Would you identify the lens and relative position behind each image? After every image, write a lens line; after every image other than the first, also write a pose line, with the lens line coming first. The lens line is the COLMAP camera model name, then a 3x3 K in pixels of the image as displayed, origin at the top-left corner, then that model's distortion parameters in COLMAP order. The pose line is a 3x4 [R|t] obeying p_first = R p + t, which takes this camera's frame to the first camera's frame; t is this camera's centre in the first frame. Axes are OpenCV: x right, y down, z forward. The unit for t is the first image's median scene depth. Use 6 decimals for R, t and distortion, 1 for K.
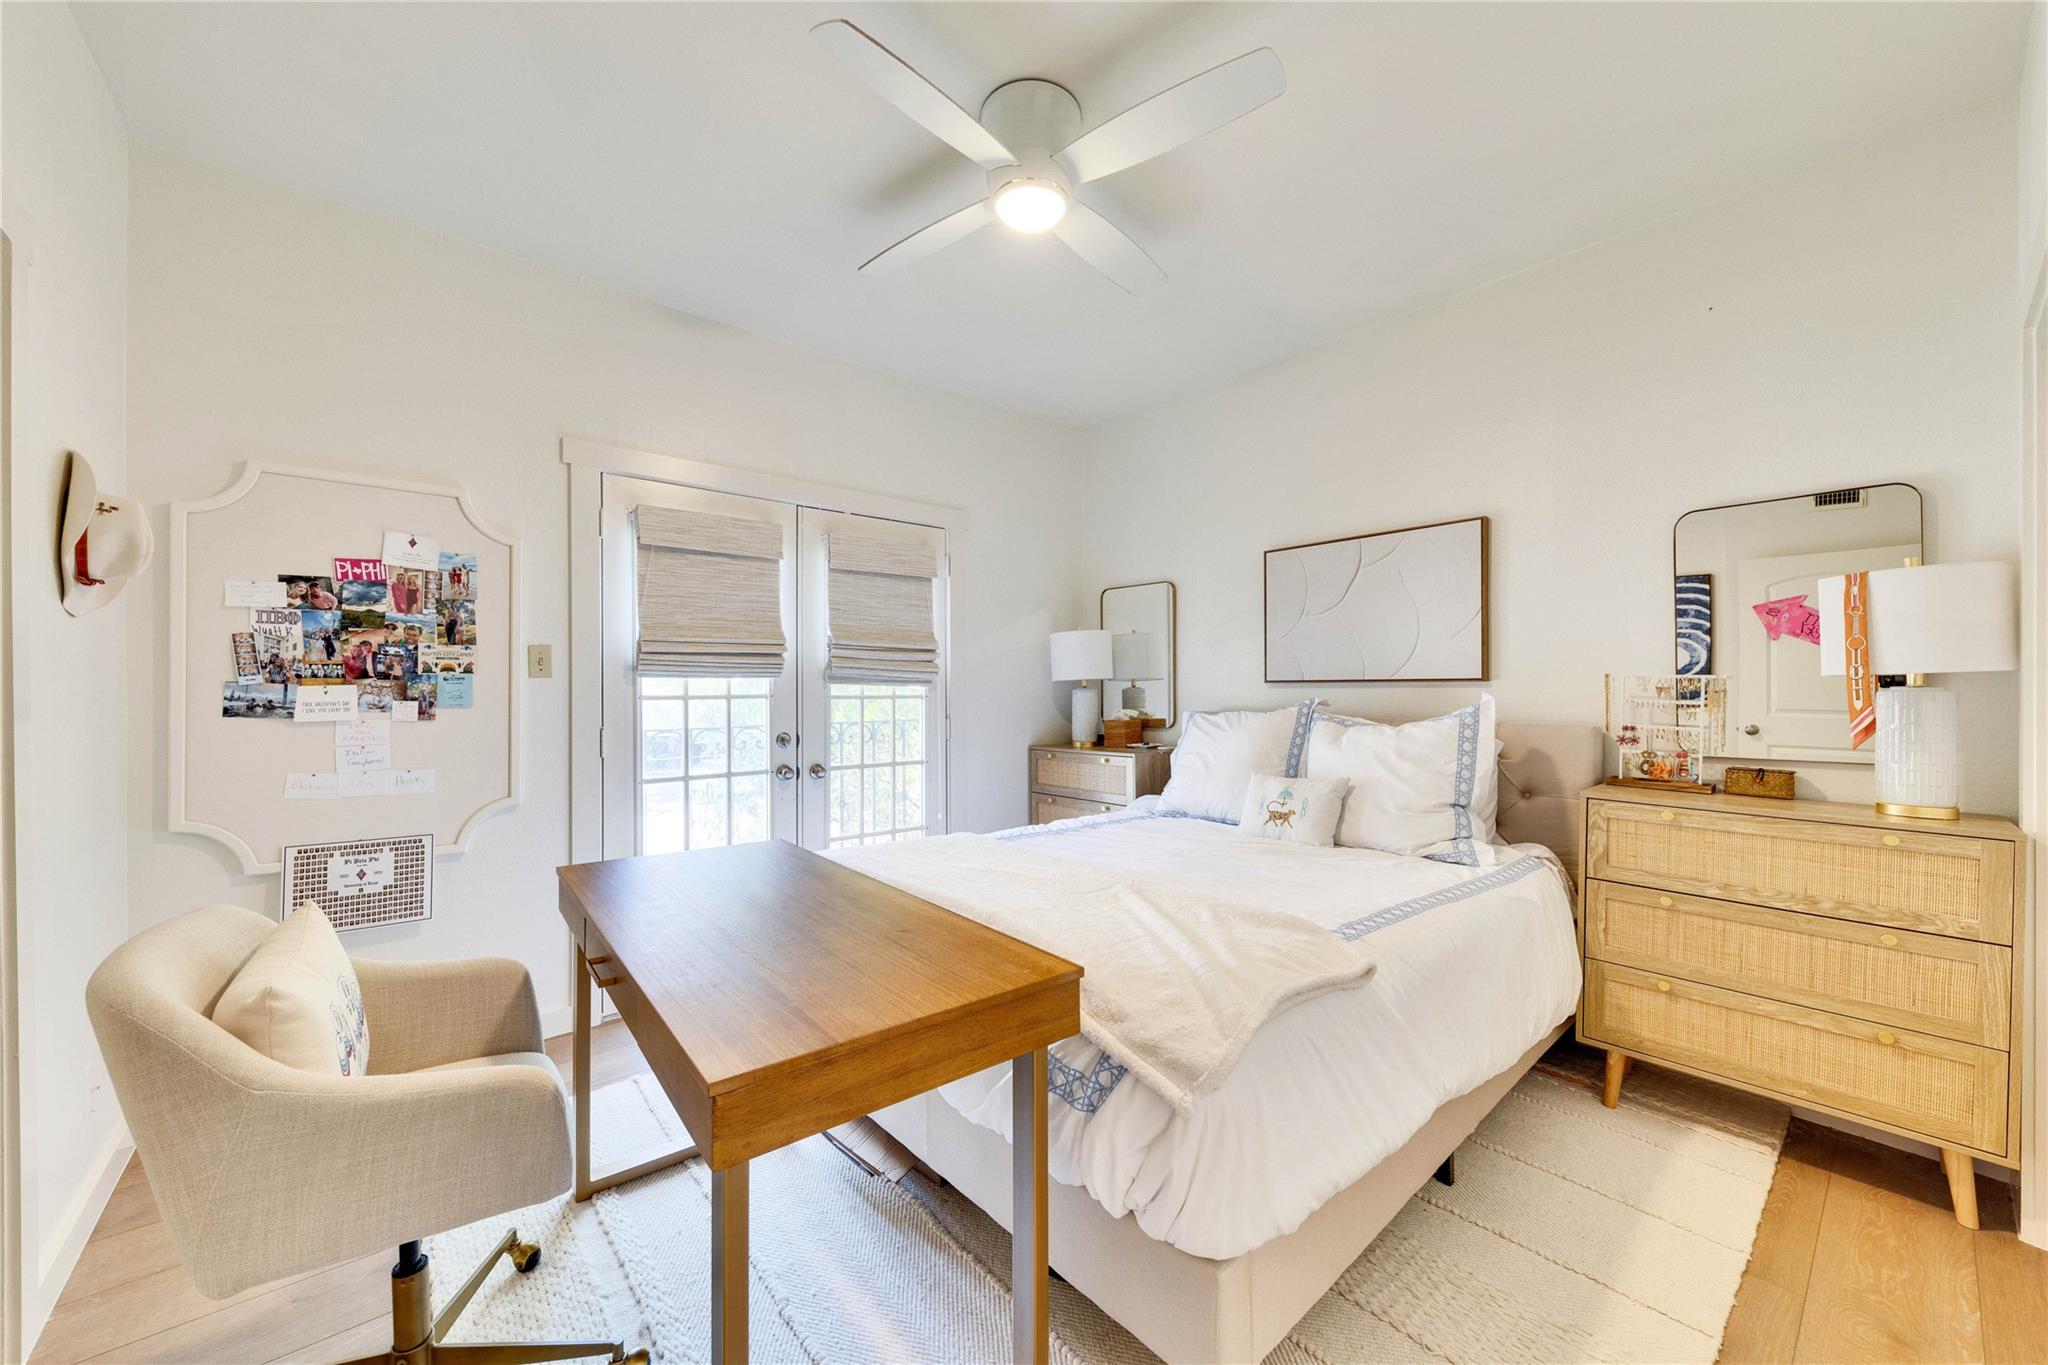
lens RADIAL K [[742.9, 0, 1014.4], [0, 742.9, 685.2], [0, 0, 1]] dist [0.010785, -0.003568]
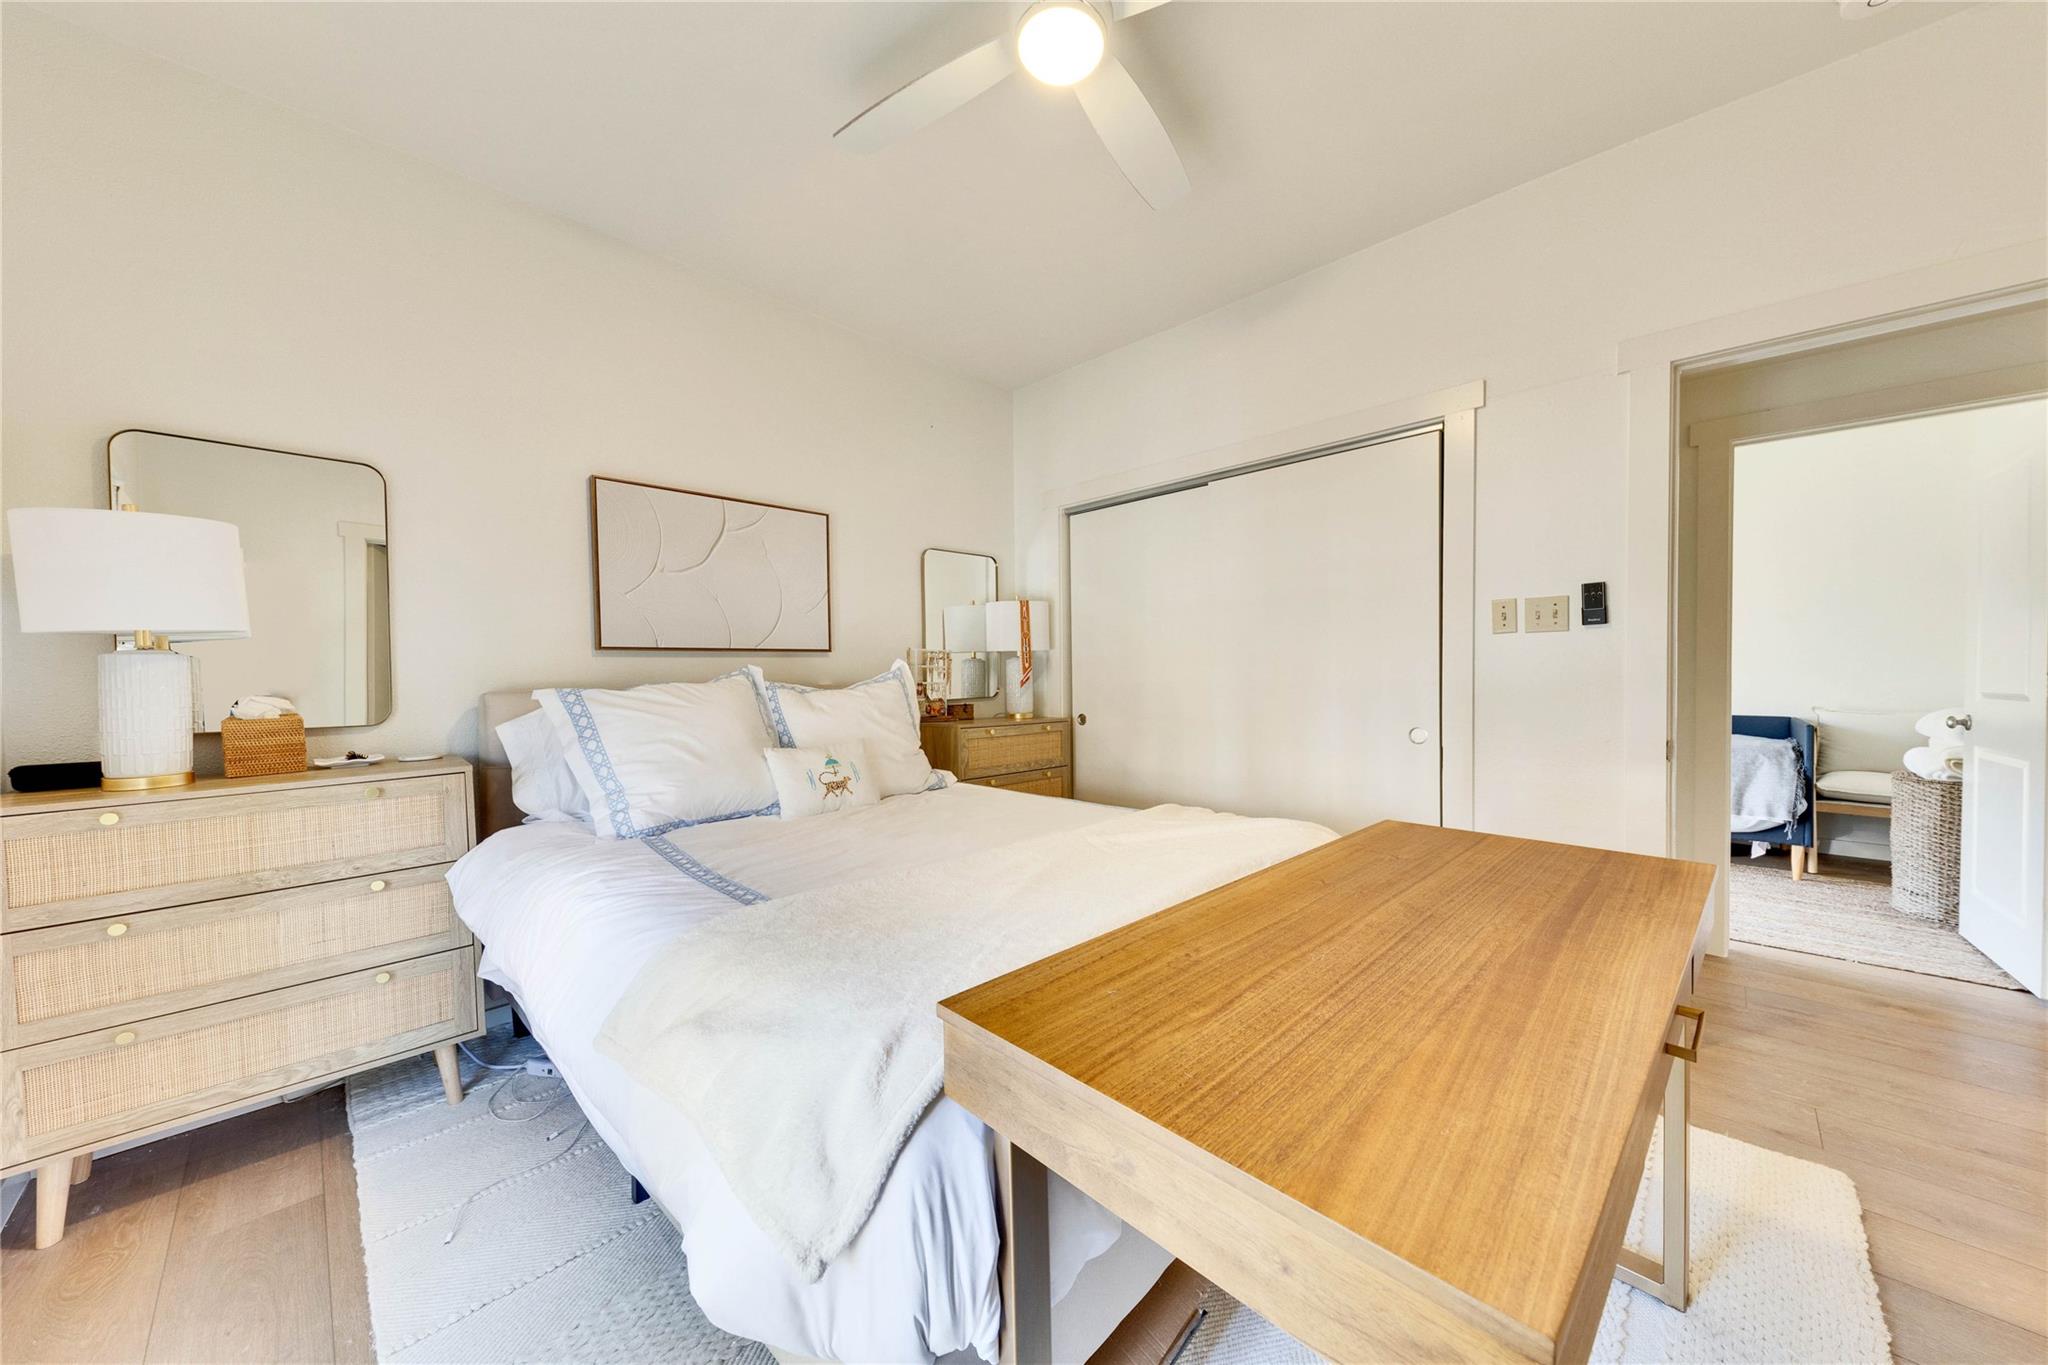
lens RADIAL K [[742.9, 0, 1025.8], [0, 742.9, 681.5], [0, 0, 1]] dist [0.010785, -0.003568]
pose [[-0.103204, -0.013898, 0.994563, -0.650668], [0.007546, 0.999863, 0.014756, 0.029695], [-0.994632, 0.009028, -0.103085, 0.888300]]
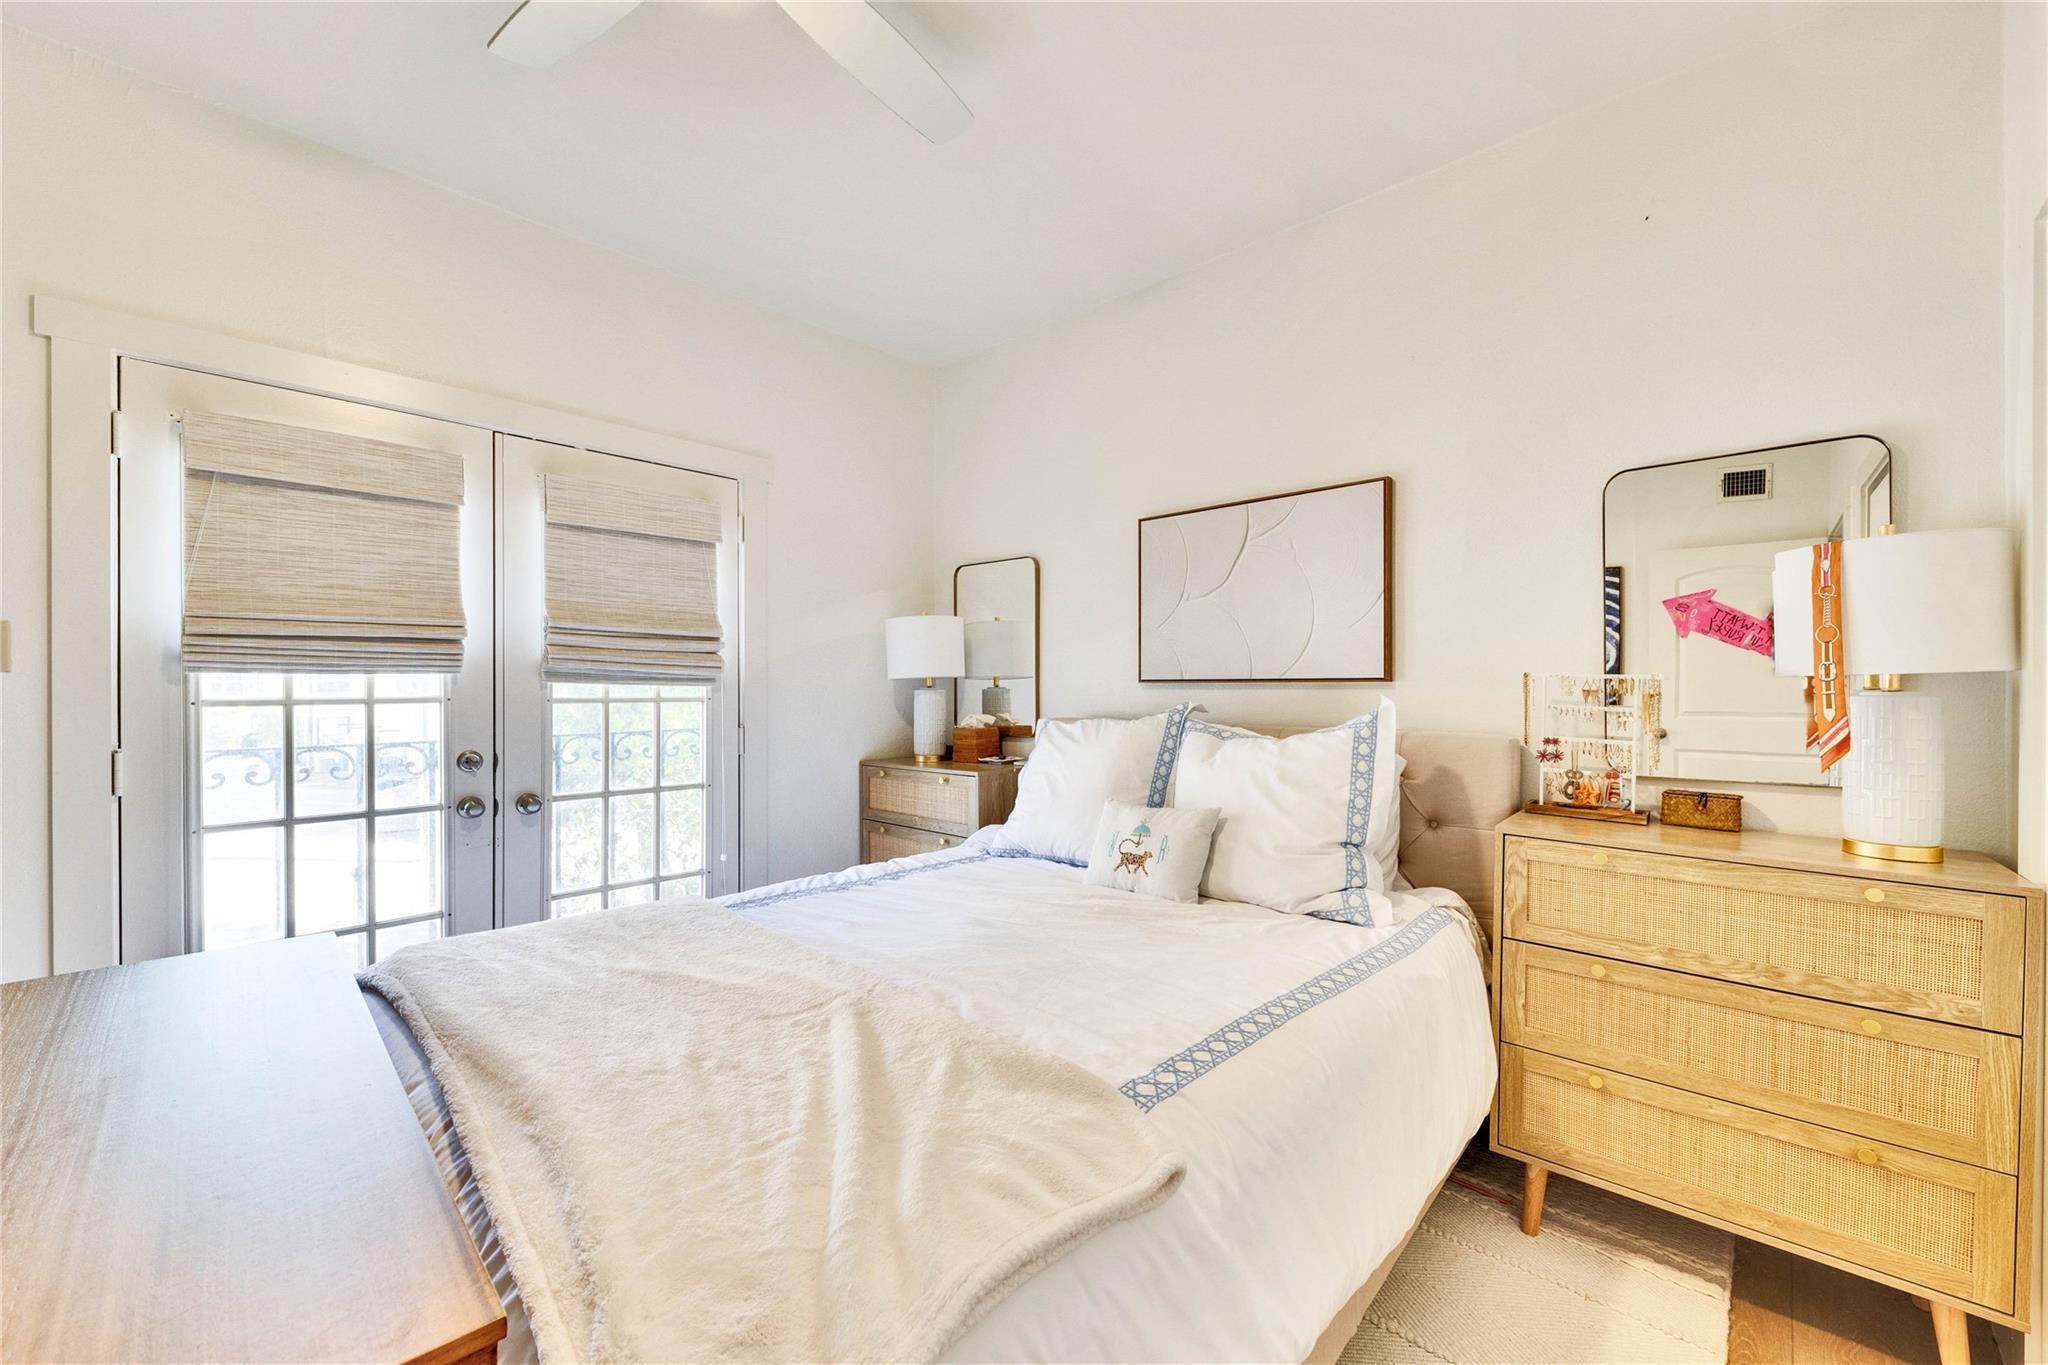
lens RADIAL K [[799.1, 0, 1039.2], [0, 799.1, 683.9], [0, 0, 1]] dist [0.005355, -0.000583]
pose [[0.990973, 0.002385, 0.134042, 0.158540], [-0.002535, 0.999996, 0.000952, -0.002948], [-0.134039, -0.001283, 0.990975, 0.216046]]
